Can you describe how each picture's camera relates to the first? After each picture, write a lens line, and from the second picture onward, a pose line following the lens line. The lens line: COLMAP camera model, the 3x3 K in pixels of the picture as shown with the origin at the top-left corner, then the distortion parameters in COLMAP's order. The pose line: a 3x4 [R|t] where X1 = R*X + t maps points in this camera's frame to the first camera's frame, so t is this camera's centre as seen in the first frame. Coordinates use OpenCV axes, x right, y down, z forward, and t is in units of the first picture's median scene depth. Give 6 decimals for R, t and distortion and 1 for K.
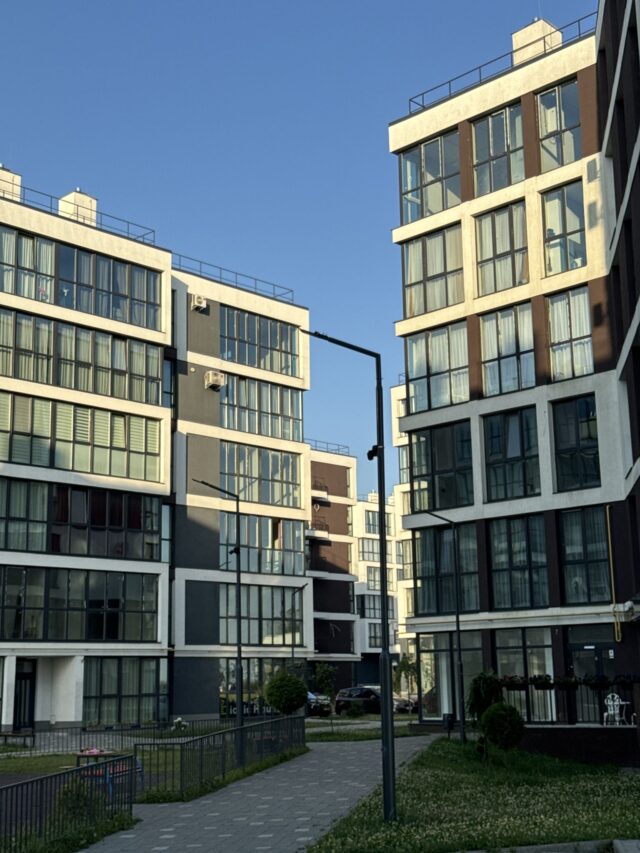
lens RADIAL K [[1204.3, 0, 318.4], [0, 1204.3, 426.9], [0, 0, 1]] dist [0.098313, 0.000000]
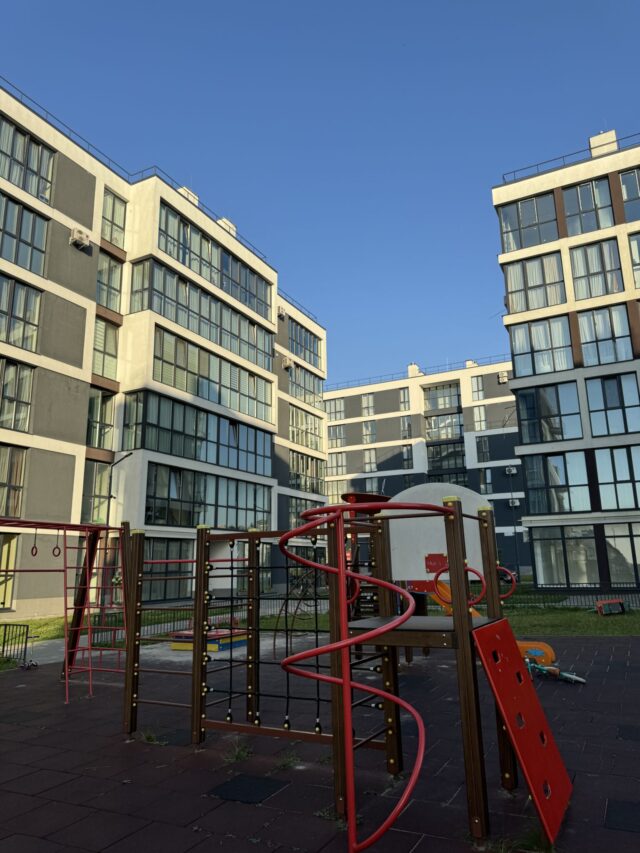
lens RADIAL K [[589.5, 0, 324.2], [0, 589.5, 427.8], [0, 0, 1]] dist [-0.009967, -0.006761]
pose [[0.952825, 0.062572, 0.297001, -0.355311], [-0.055983, 0.997961, -0.030649, 0.085219], [-0.298314, 0.012576, 0.954385, 0.392115]]
